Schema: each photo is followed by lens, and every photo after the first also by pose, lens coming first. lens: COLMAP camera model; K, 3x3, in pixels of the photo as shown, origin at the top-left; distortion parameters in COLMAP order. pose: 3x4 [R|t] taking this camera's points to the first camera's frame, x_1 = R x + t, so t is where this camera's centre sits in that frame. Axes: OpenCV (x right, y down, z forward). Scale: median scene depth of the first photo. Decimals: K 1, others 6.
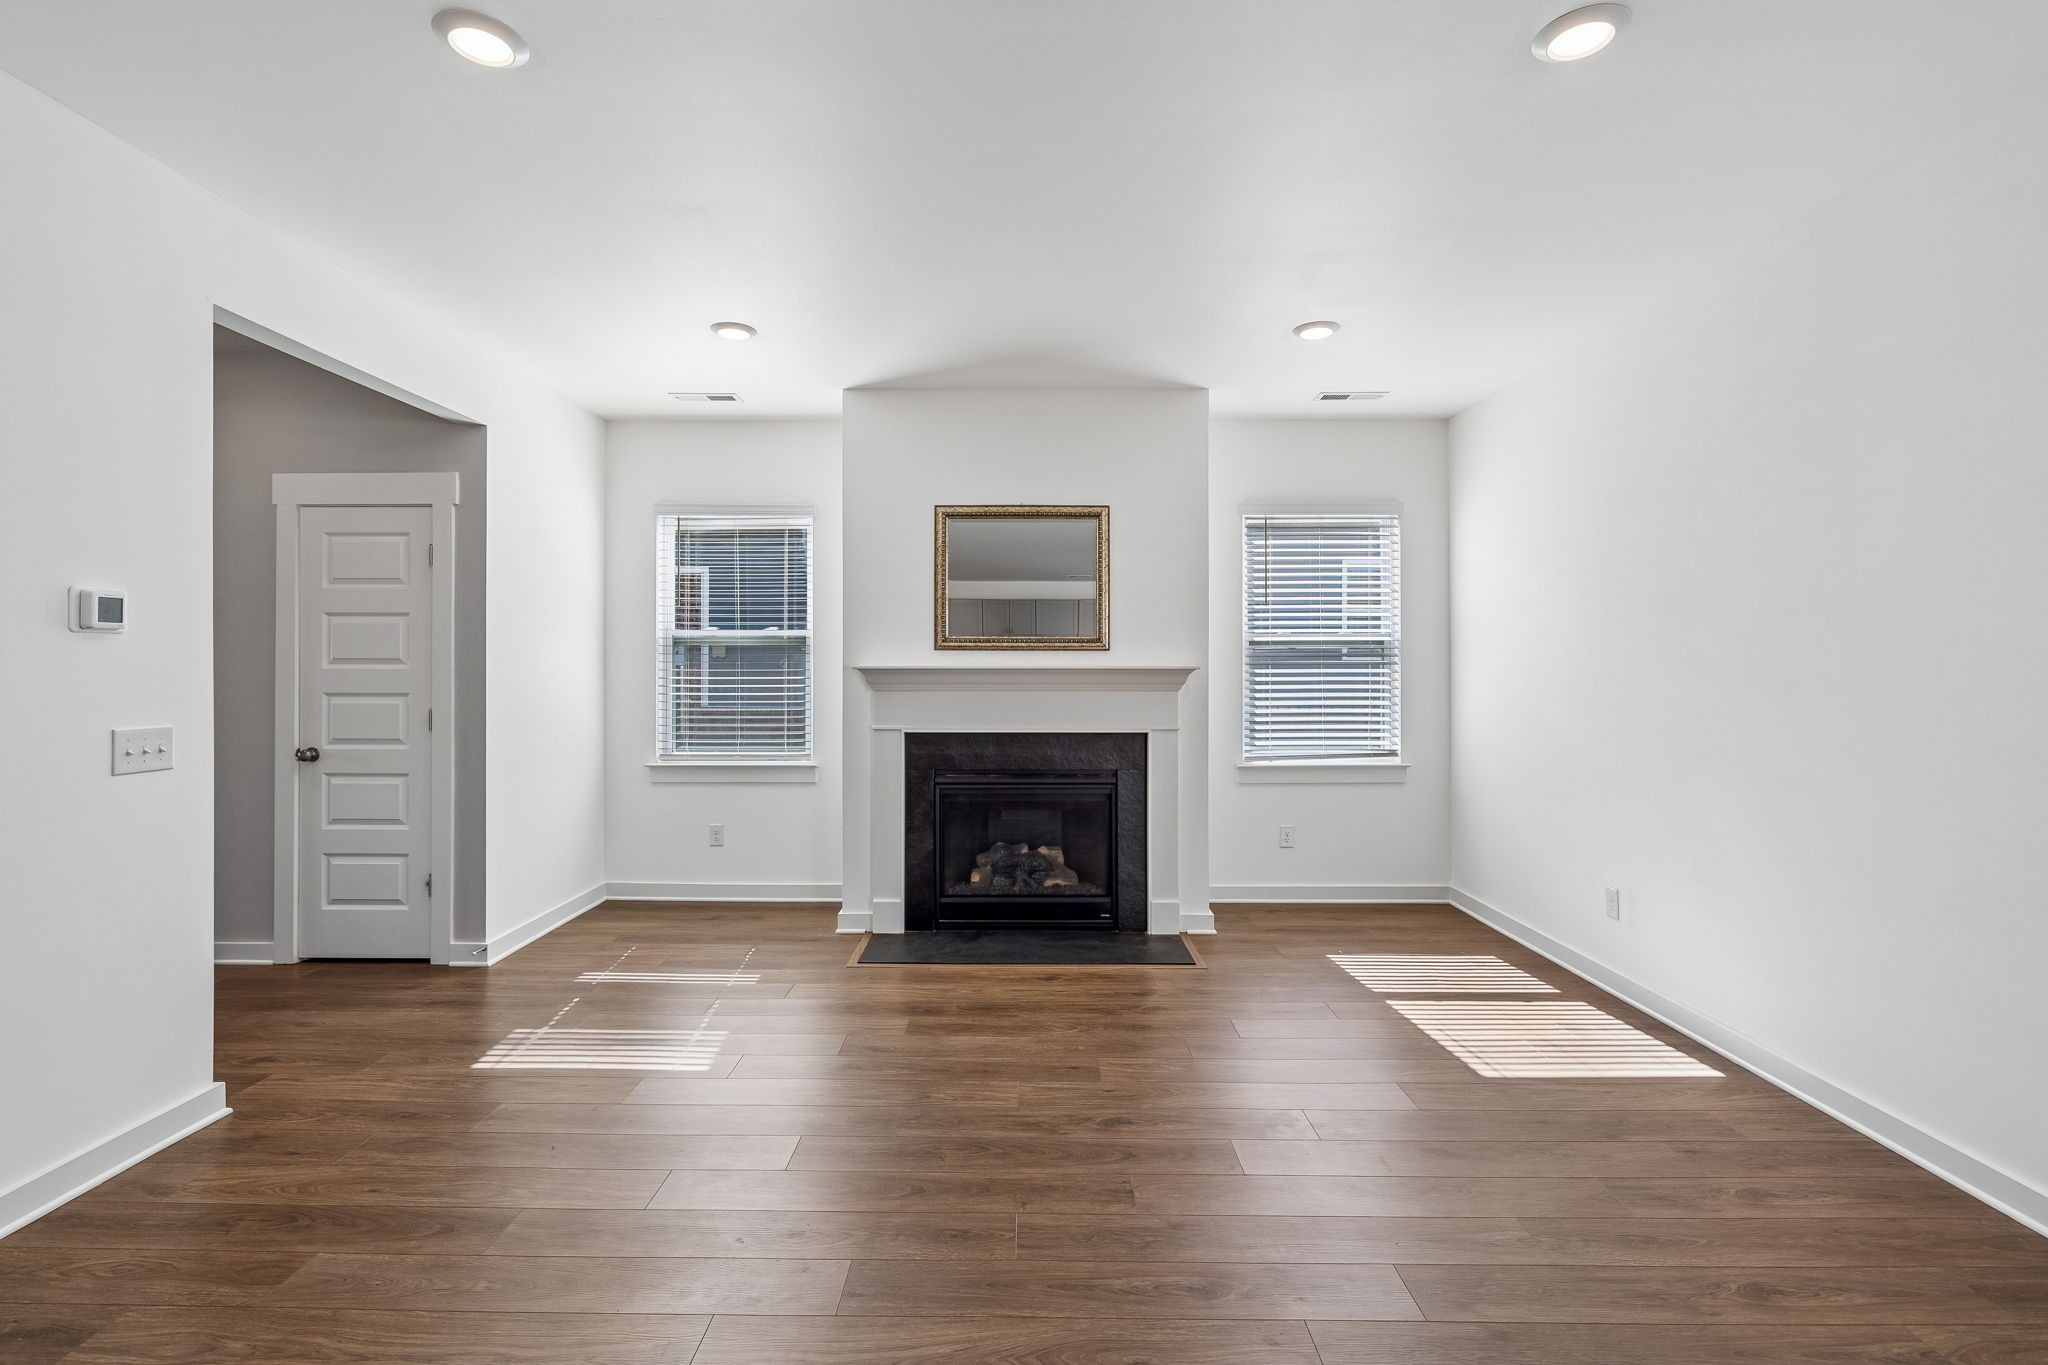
lens RADIAL K [[903.0, 0, 1022.4], [0, 903.0, 656.1], [0, 0, 1]] dist [-0.002162, 0.000402]
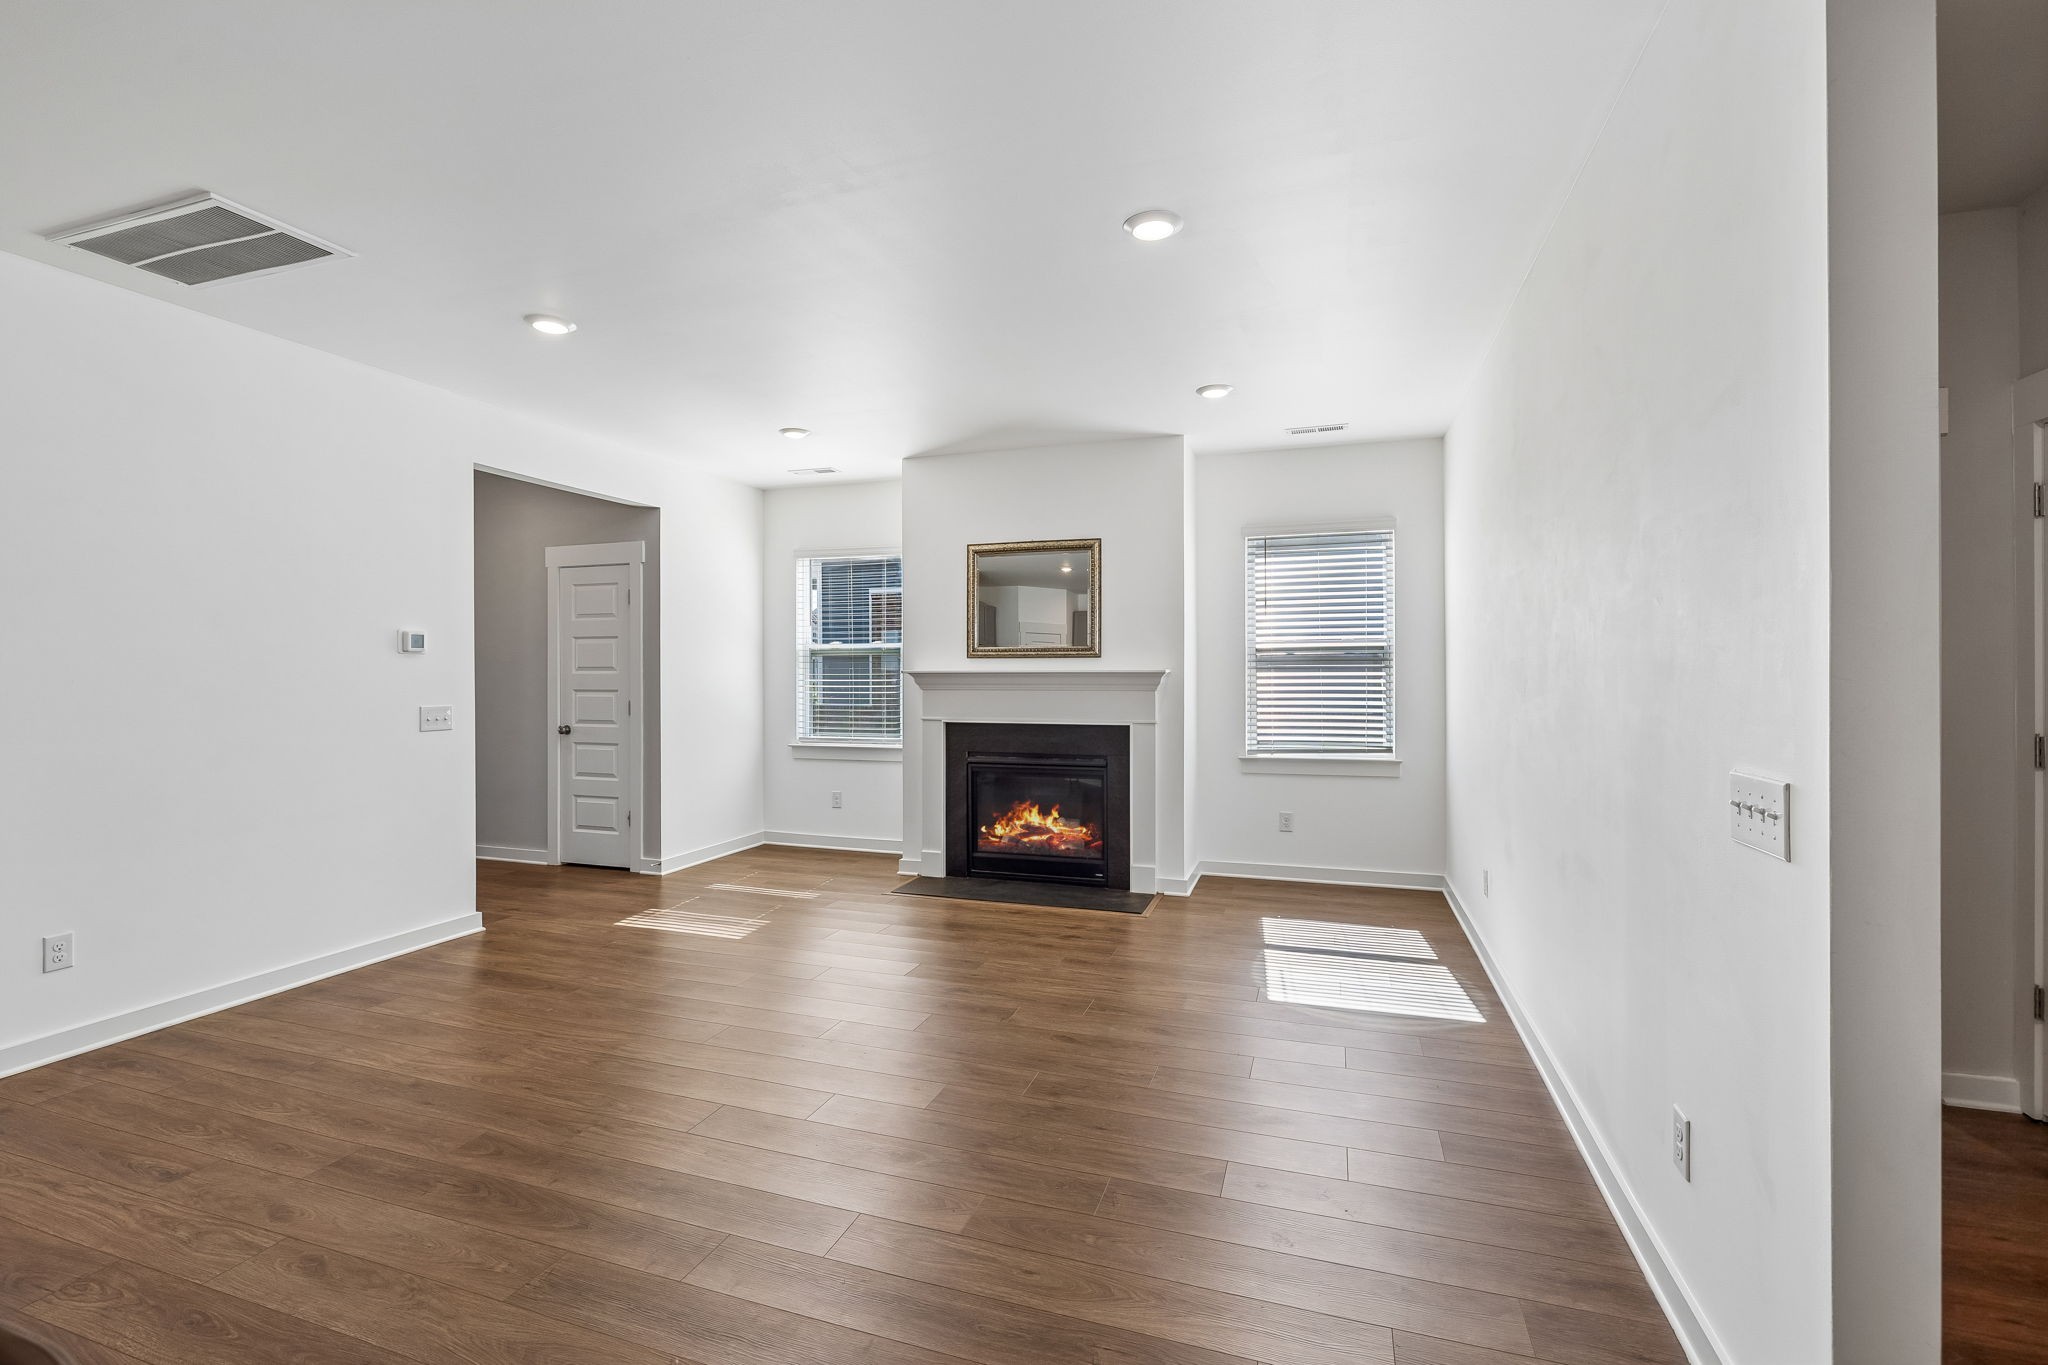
lens RADIAL K [[896.4, 0, 1024.3], [0, 896.4, 667.9], [0, 0, 1]] dist [-0.000755, -0.000064]
pose [[0.950252, -0.004227, -0.311455, 0.377405], [0.006454, 0.999960, 0.006120, -0.000223], [0.311417, -0.007826, 0.950241, -0.180074]]
